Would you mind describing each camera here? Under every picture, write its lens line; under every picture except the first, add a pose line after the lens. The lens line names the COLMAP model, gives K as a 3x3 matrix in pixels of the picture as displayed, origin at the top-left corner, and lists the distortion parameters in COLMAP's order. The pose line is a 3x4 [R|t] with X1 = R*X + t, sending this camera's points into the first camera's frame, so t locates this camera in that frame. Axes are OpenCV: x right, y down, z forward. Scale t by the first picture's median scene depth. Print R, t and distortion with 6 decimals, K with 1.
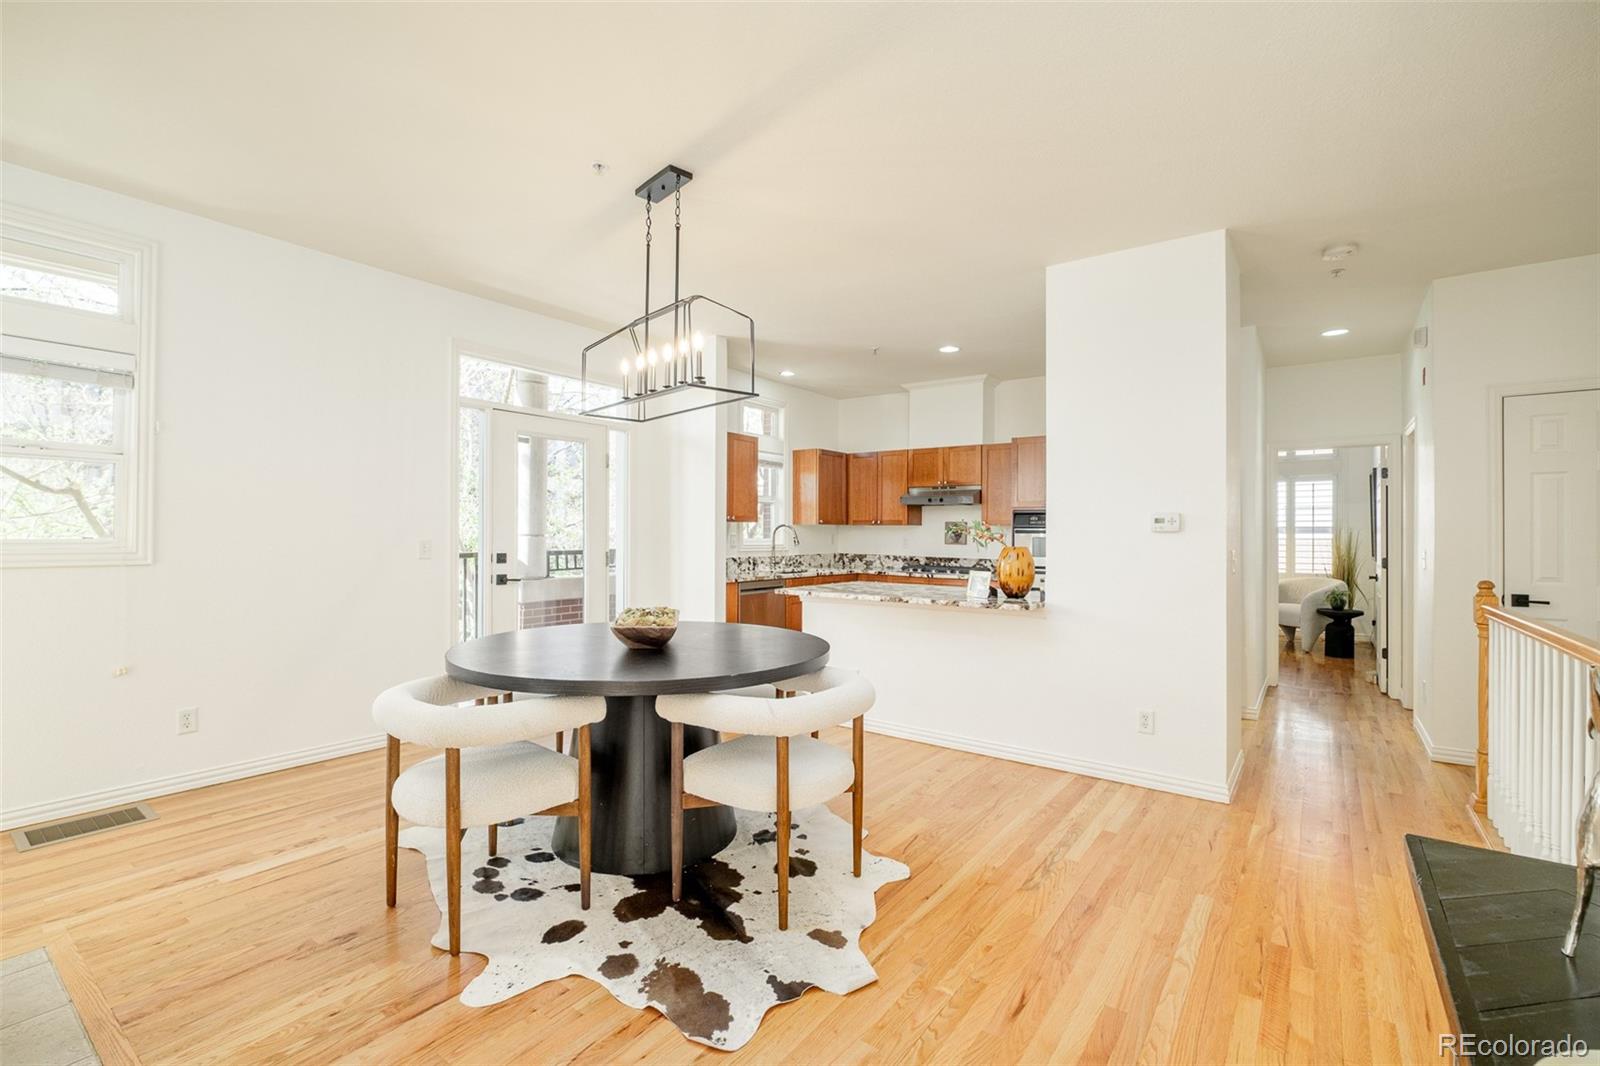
lens RADIAL K [[707.2, 0, 800.2], [0, 707.2, 529.1], [0, 0, 1]] dist [-0.001664, 0.001049]
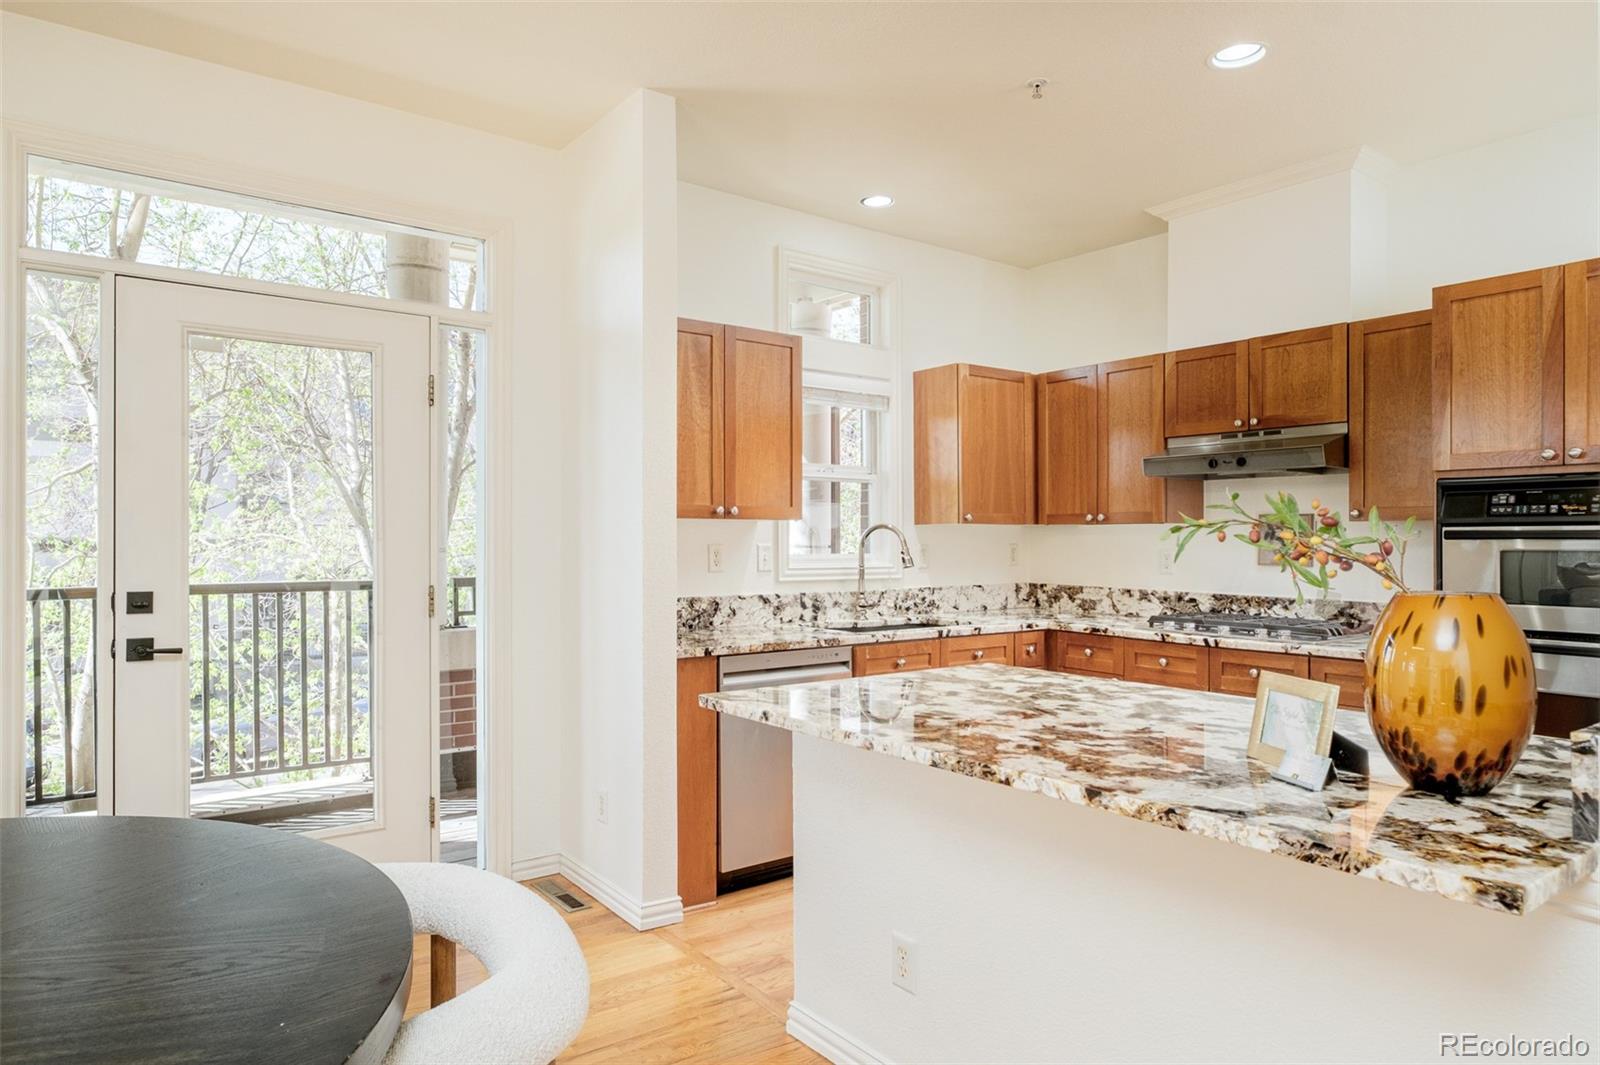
lens RADIAL K [[965.7, 0, 788.9], [0, 965.7, 536.6], [0, 0, 1]] dist [-0.002113, 0.000490]
pose [[0.954538, -0.008575, -0.297967, 0.115632], [0.008427, 0.999963, -0.001782, 0.002242], [0.297971, -0.000810, 0.954574, 0.378191]]
